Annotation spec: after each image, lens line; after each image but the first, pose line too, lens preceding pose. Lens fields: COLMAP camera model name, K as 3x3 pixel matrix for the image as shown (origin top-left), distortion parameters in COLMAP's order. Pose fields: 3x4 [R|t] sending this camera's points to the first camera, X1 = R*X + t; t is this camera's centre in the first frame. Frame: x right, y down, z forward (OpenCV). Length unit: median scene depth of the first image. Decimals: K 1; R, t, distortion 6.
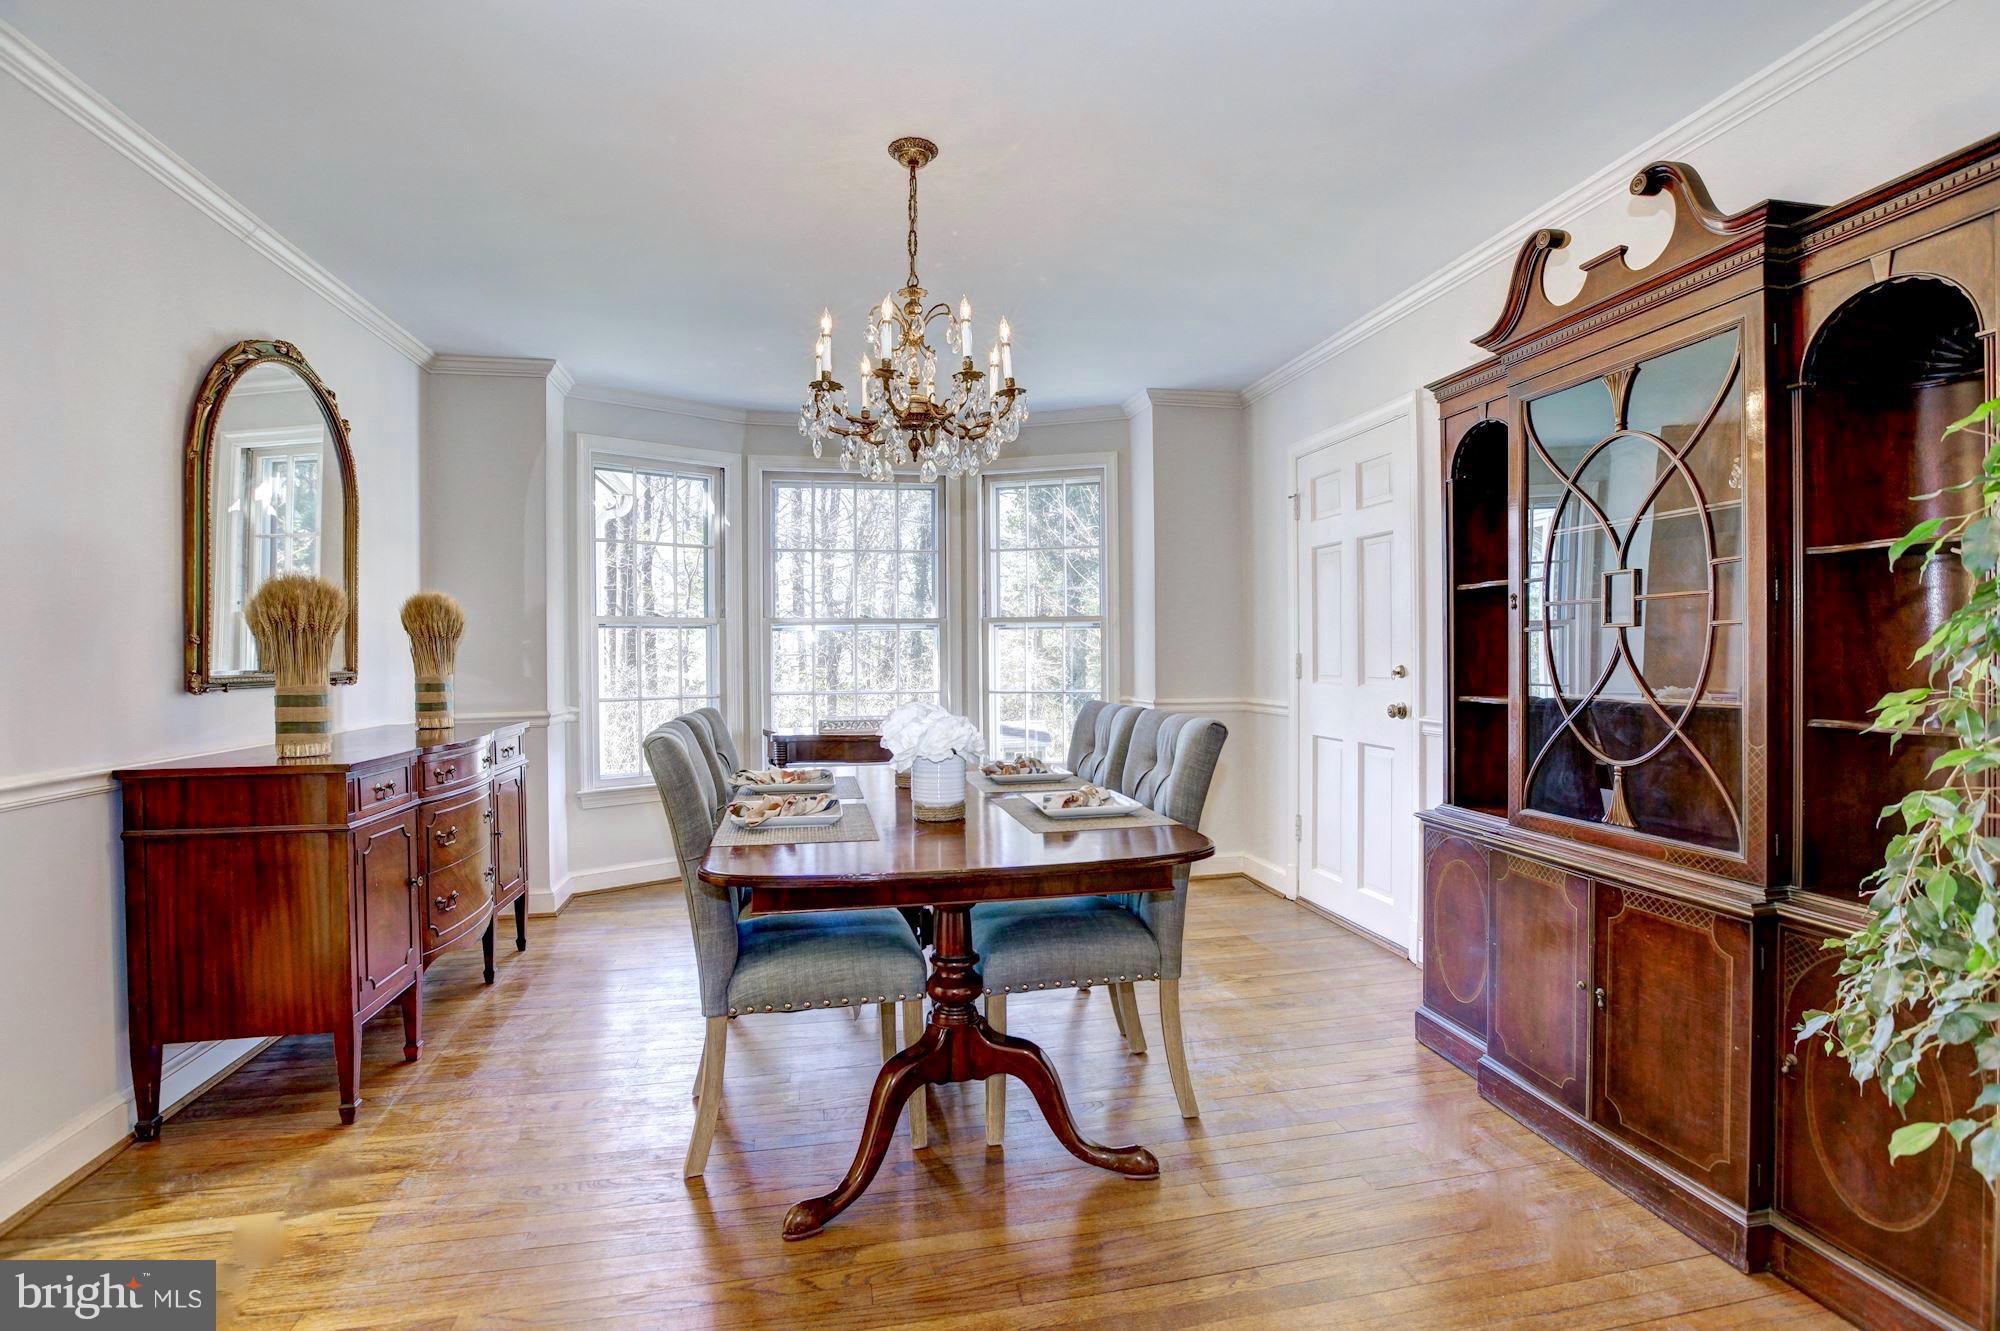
lens RADIAL K [[904.3, 0, 1000.0], [0, 904.3, 665.5], [0, 0, 1]] dist [-0.043965, 0.000933]
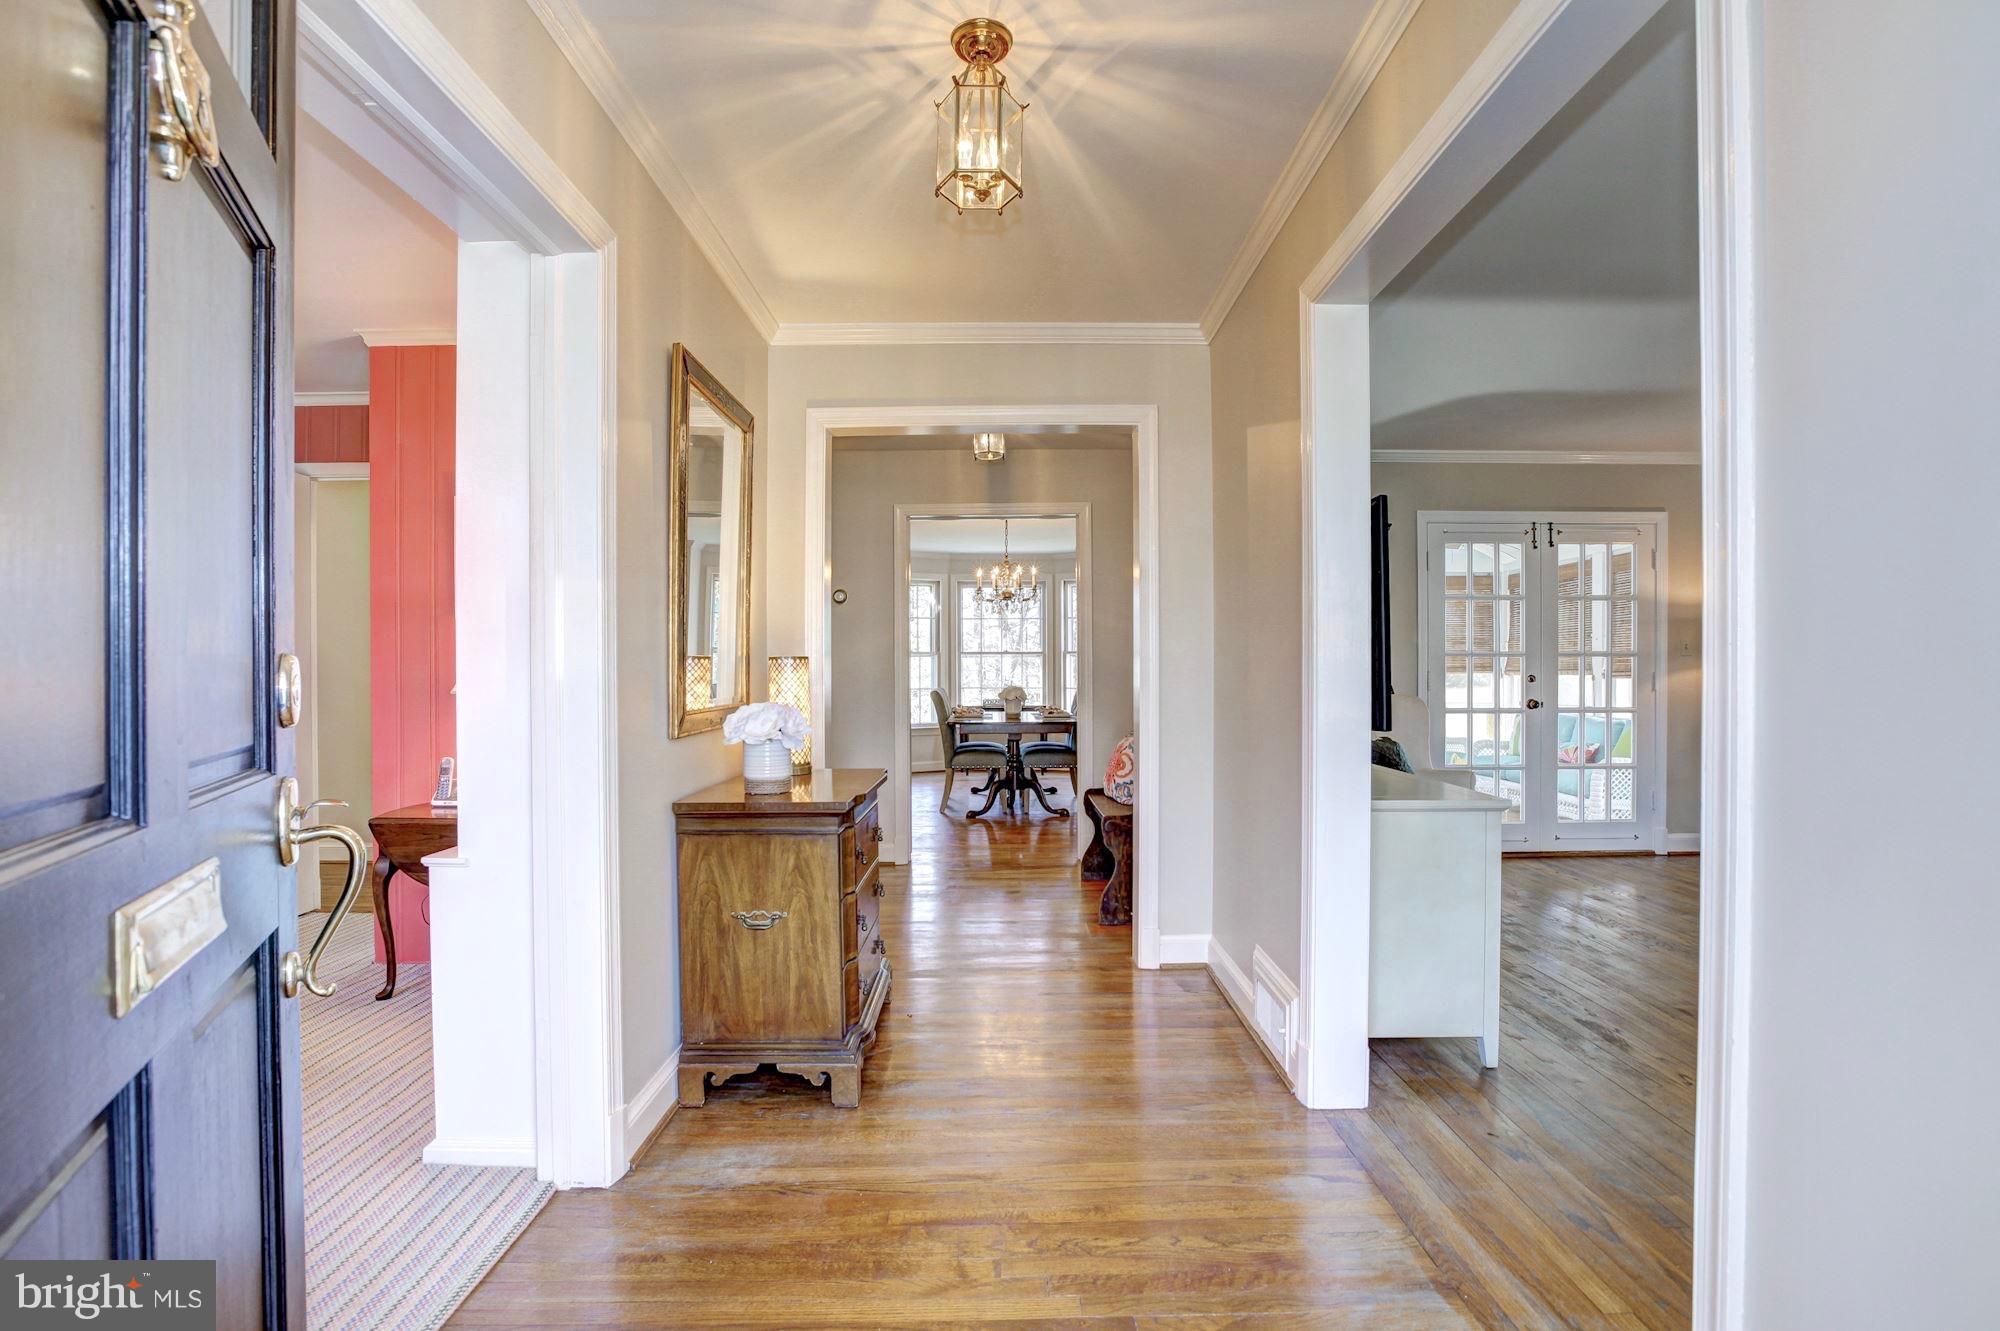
lens RADIAL K [[904.3, 0, 1000.0], [0, 904.3, 665.5], [0, 0, 1]] dist [-0.043965, 0.000933]
pose [[0.980471, -0.000746, -0.196662, 0.287909], [-0.001217, 0.999951, -0.009859, 0.009461], [0.196660, 0.009905, 0.980422, -1.205874]]
